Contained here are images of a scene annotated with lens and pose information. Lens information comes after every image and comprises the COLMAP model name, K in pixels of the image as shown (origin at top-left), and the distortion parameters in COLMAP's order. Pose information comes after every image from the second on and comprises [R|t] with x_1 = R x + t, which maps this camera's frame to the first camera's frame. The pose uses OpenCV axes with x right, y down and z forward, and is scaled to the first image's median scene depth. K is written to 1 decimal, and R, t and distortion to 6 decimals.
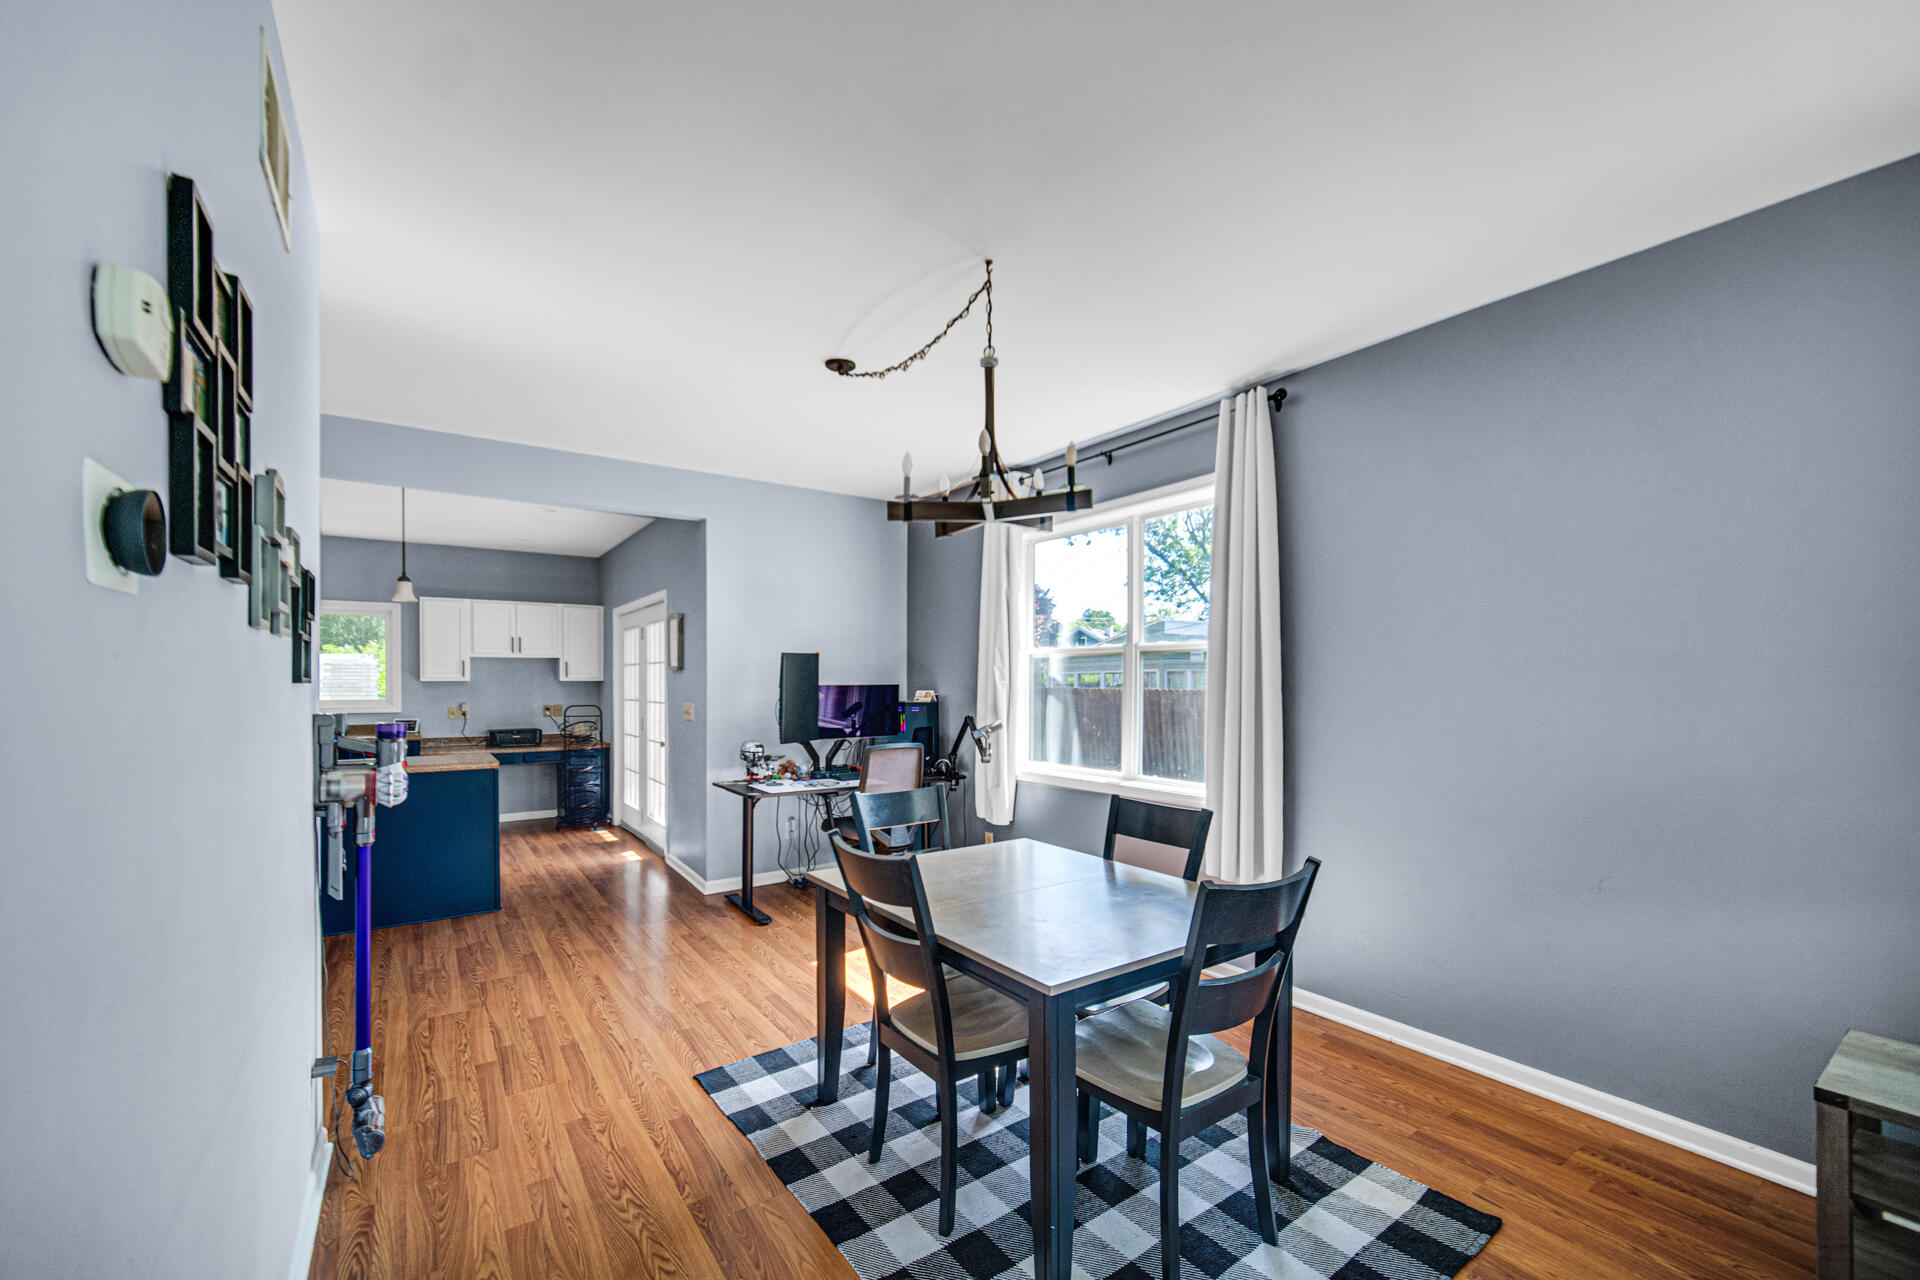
lens RADIAL K [[775.2, 0, 952.8], [0, 775.2, 680.0], [0, 0, 1]] dist [0.000098, 0.000262]
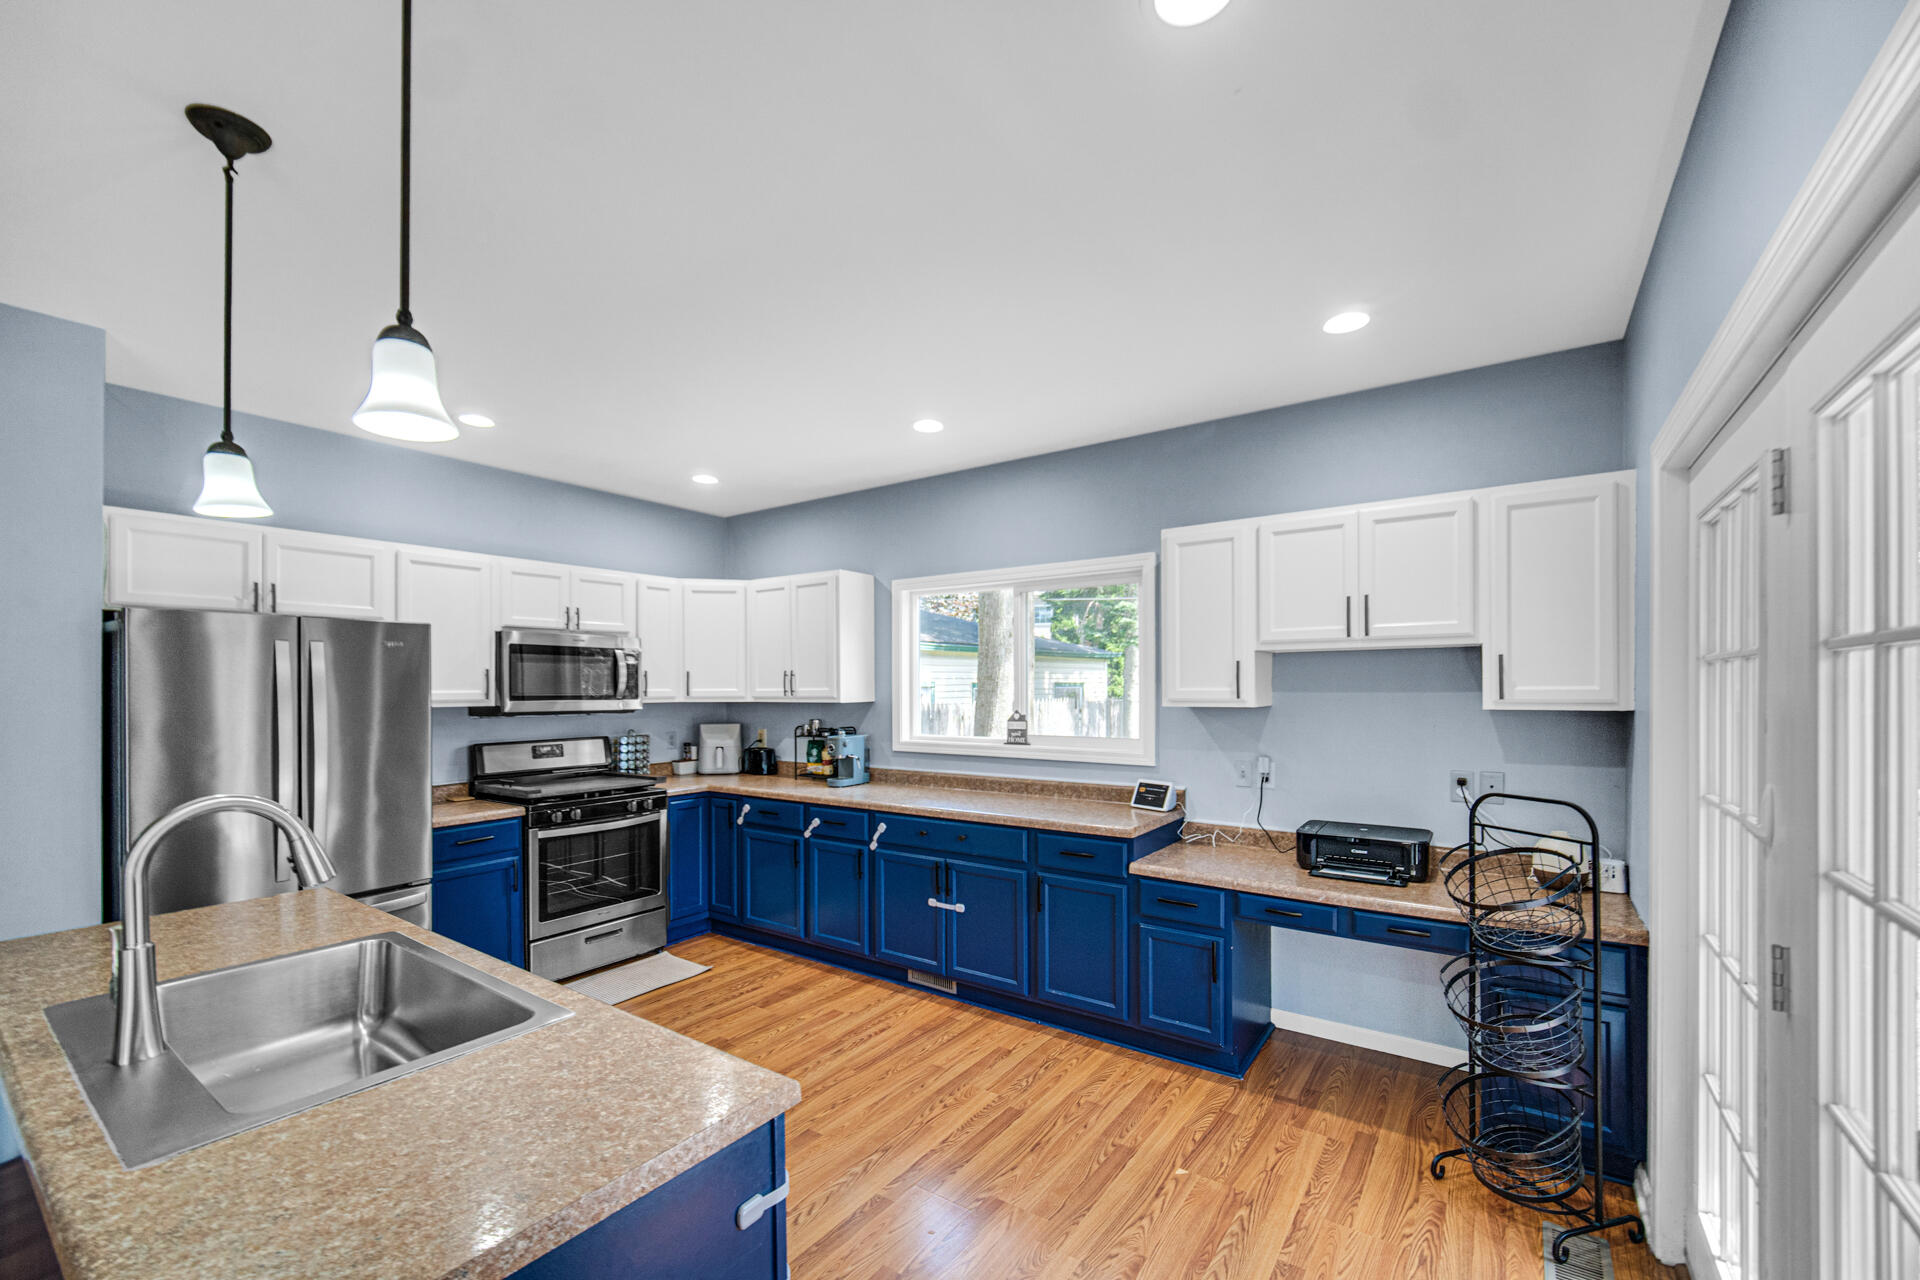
lens RADIAL K [[775.2, 0, 952.8], [0, 775.2, 680.0], [0, 0, 1]] dist [0.000098, 0.000262]
pose [[0.327413, -0.007965, -0.944848, -0.369048], [0.008859, 0.999946, -0.005359, -0.017807], [0.944840, -0.006616, 0.327466, 0.960116]]
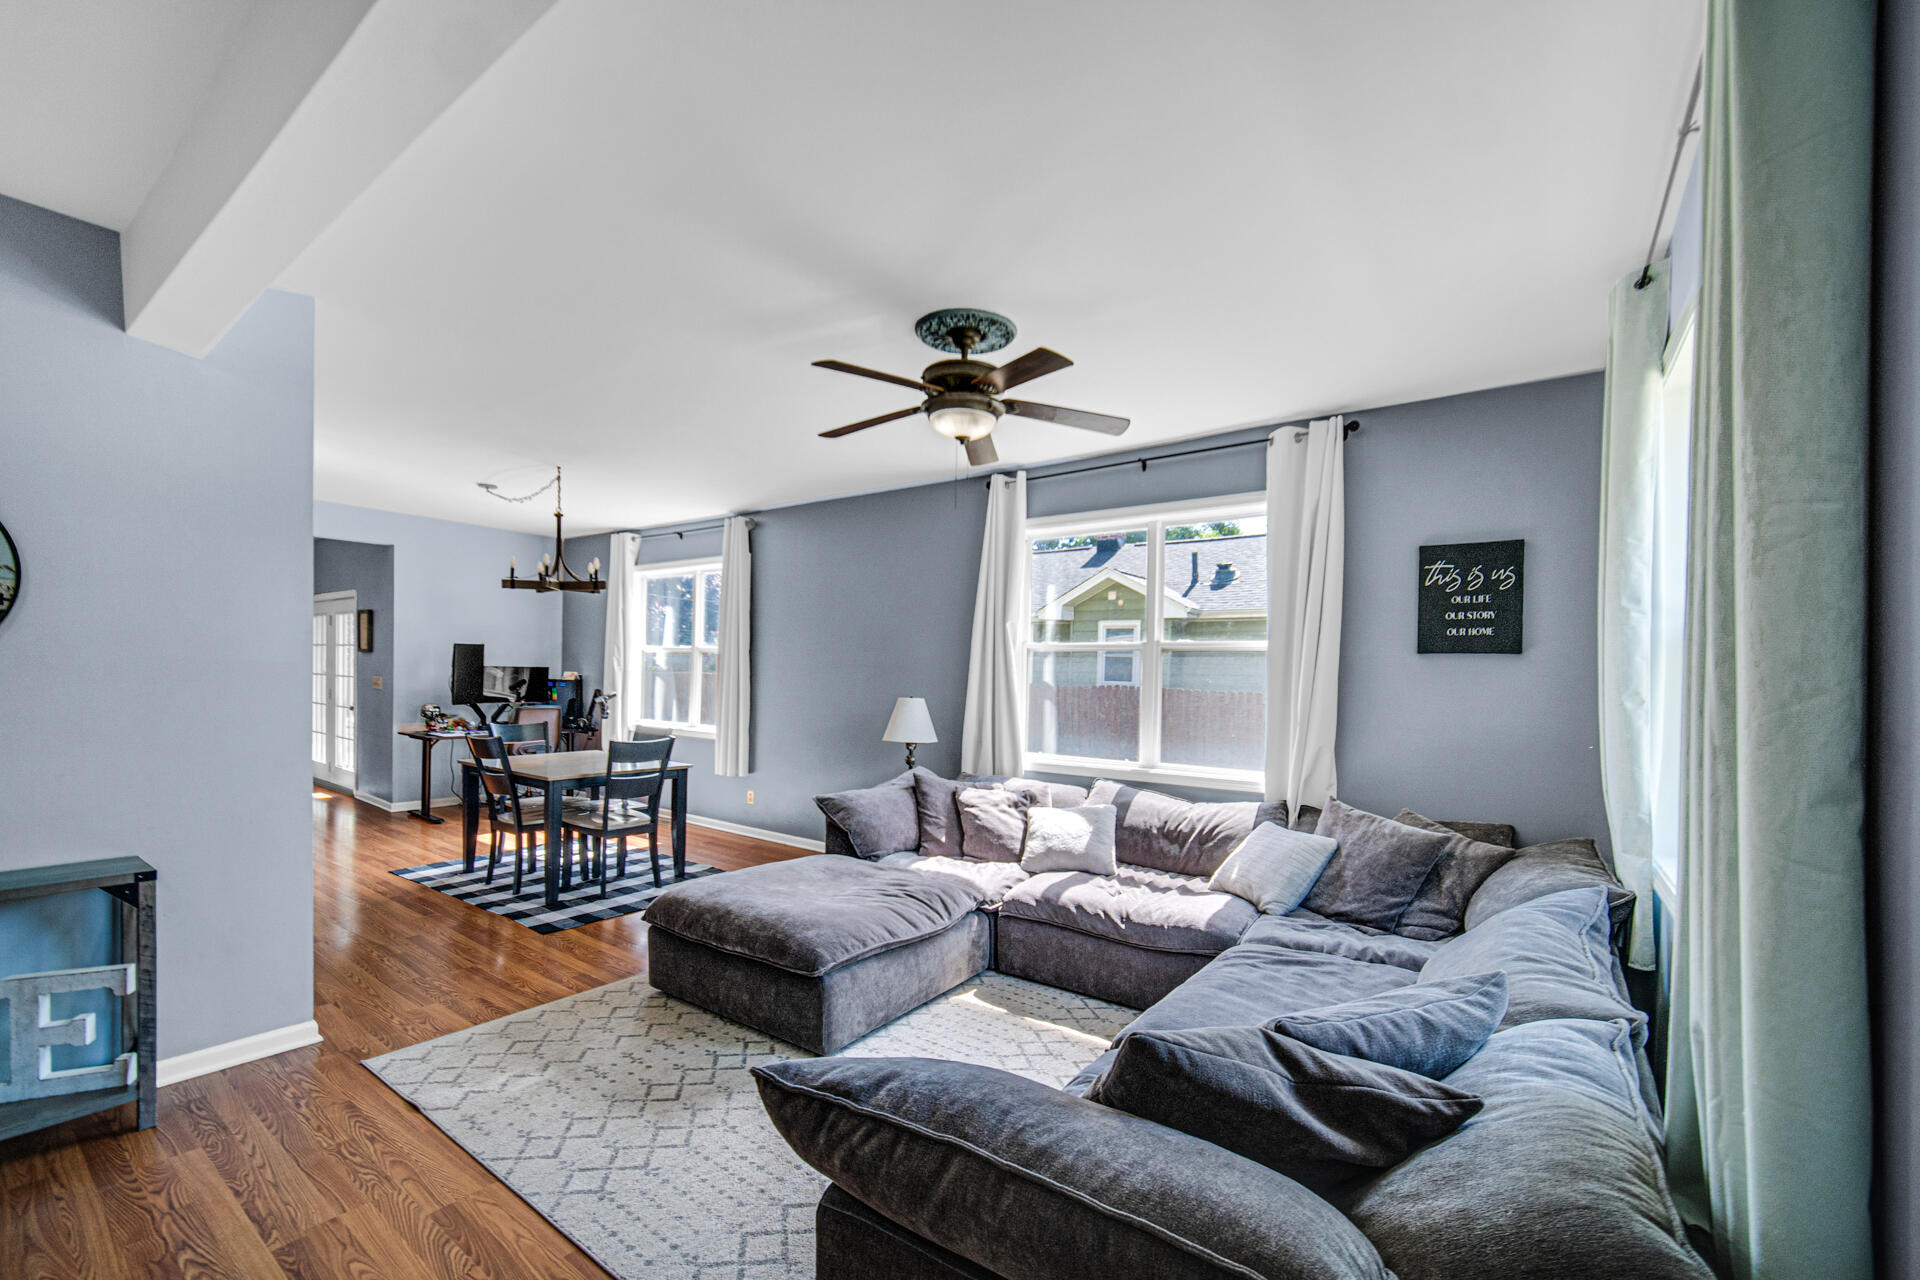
lens RADIAL K [[793.3, 0, 963.8], [0, 793.3, 689.3], [0, 0, 1]] dist [0.000991, 0.000251]
pose [[0.946924, 0.016565, 0.321030, 0.196644], [-0.025621, 0.999383, 0.024005, -0.008343], [-0.320434, -0.030956, 0.946765, -0.683469]]
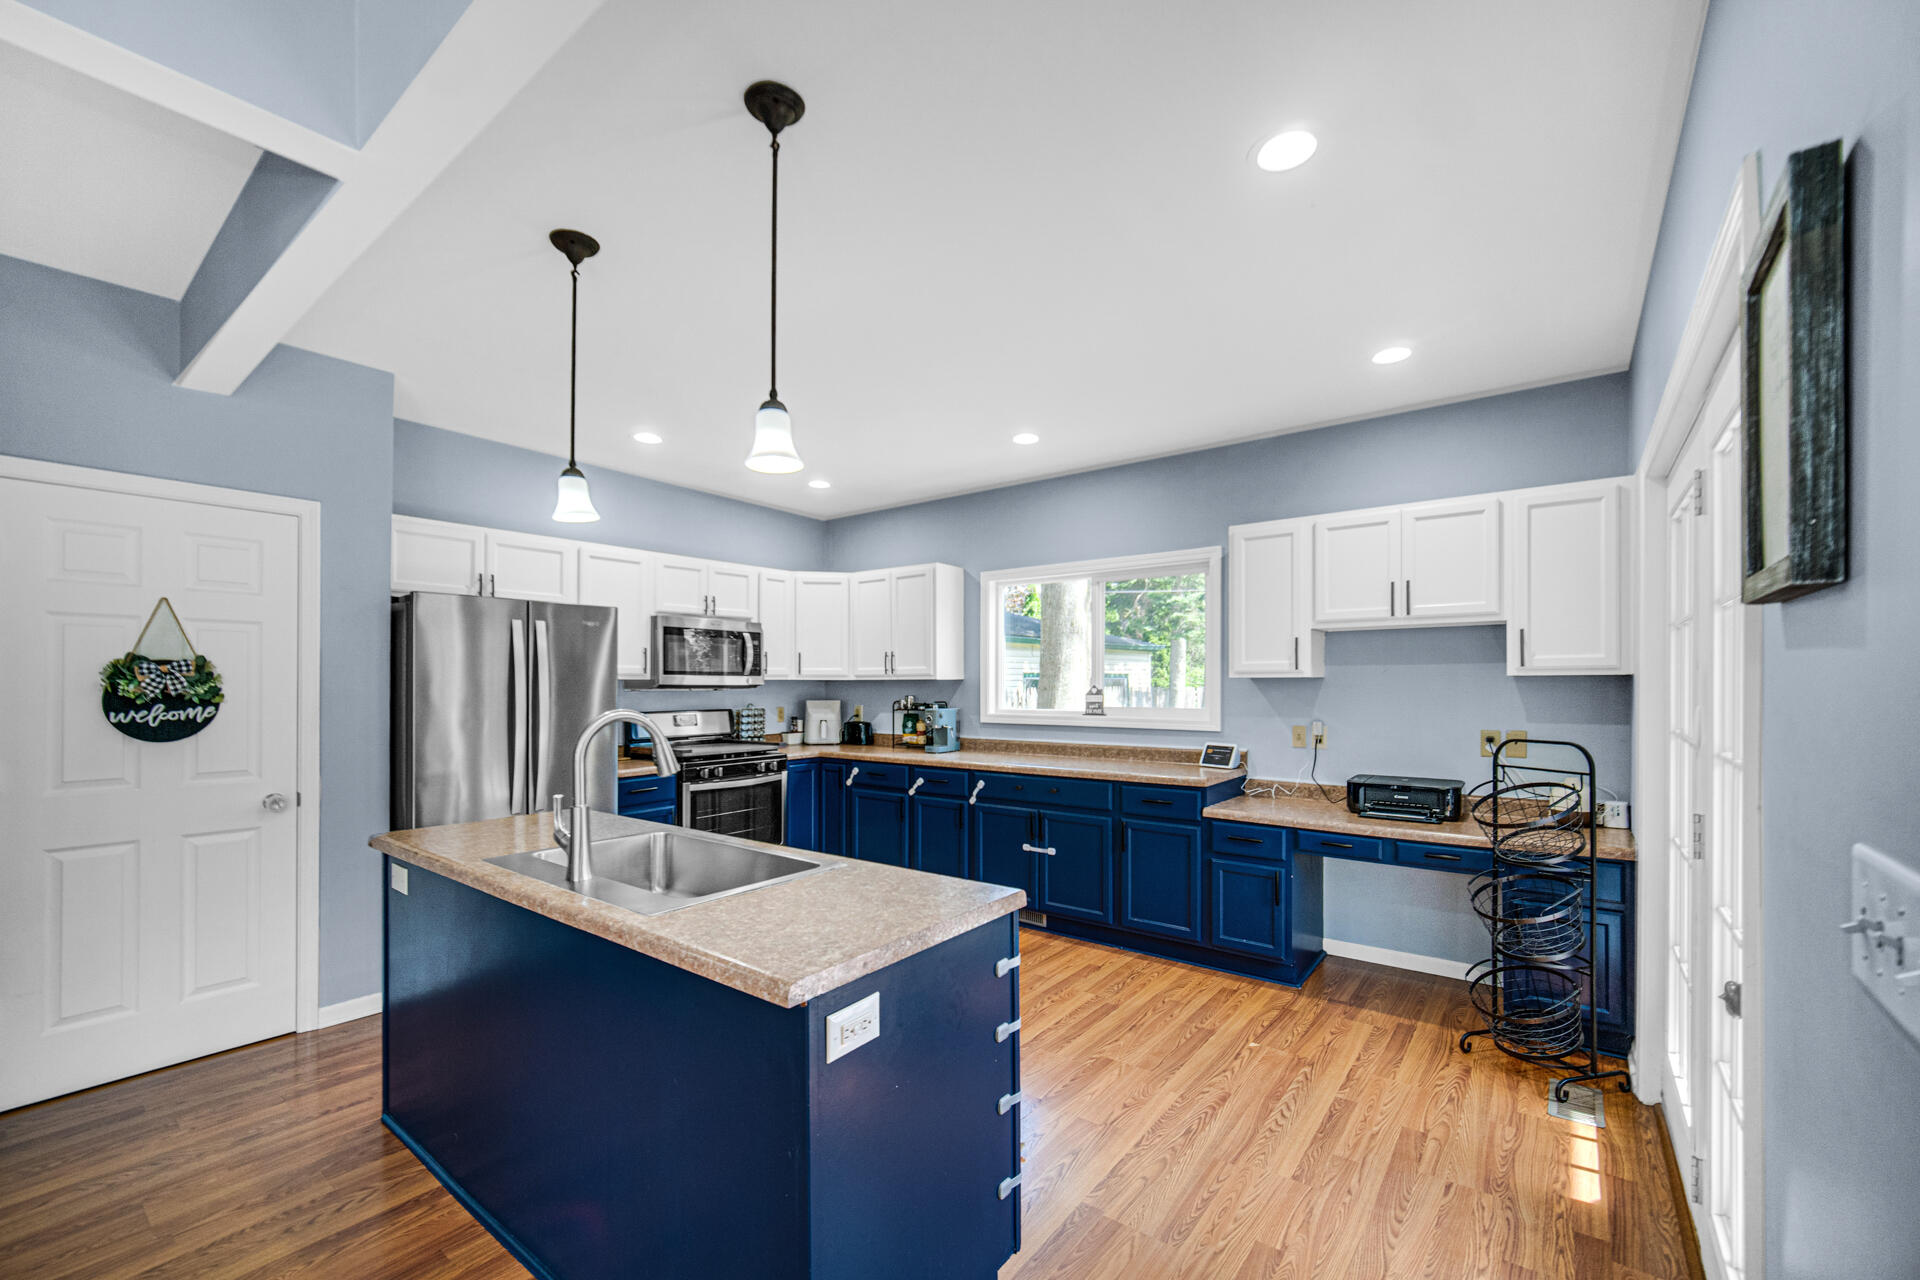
lens RADIAL K [[773.6, 0, 954.7], [0, 773.6, 677.9], [0, 0, 1]] dist [-0.002041, -0.000543]
pose [[0.289440, -0.005684, -0.957179, -0.281481], [0.006524, 0.999971, -0.003965, 0.003226], [0.957174, -0.005097, 0.289469, 0.865138]]
